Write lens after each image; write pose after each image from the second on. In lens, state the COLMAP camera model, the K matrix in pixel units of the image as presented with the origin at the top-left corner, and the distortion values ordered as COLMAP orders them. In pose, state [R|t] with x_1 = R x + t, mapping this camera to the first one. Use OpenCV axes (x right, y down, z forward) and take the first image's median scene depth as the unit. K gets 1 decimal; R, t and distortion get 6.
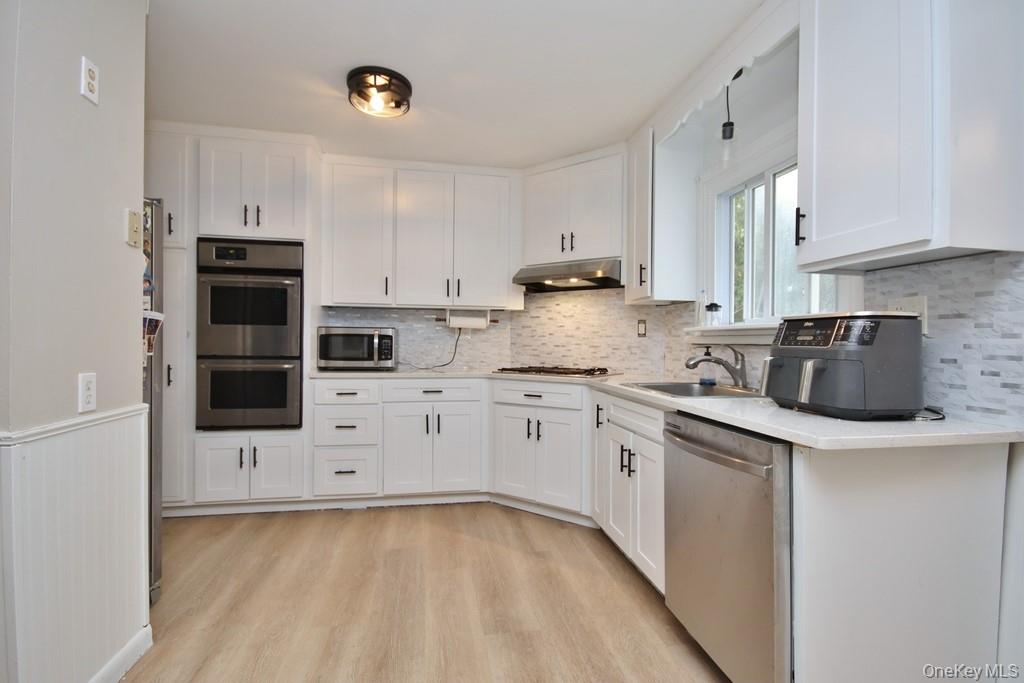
lens RADIAL K [[475.3, 0, 512.0], [0, 475.3, 341.5], [0, 0, 1]] dist [0.013930, -0.008329]
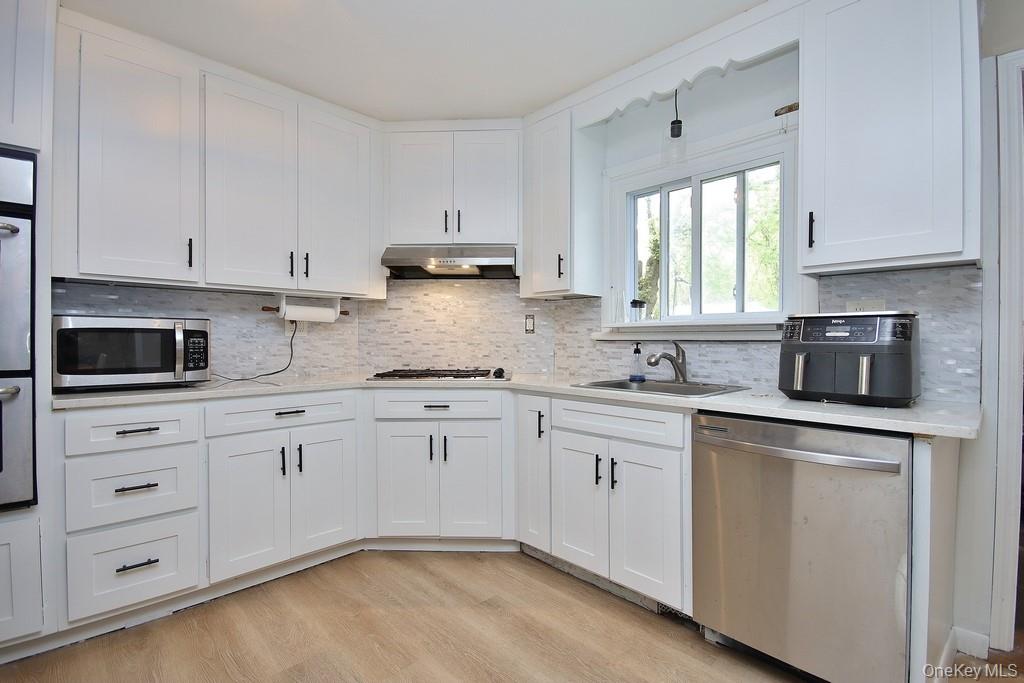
lens RADIAL K [[475.3, 0, 512.0], [0, 475.3, 341.5], [0, 0, 1]] dist [0.013930, -0.008329]
pose [[0.827779, -0.010283, 0.560960, -0.280831], [0.005706, 0.999935, 0.009910, -0.002746], [-0.561025, -0.005003, 0.827784, 0.247022]]
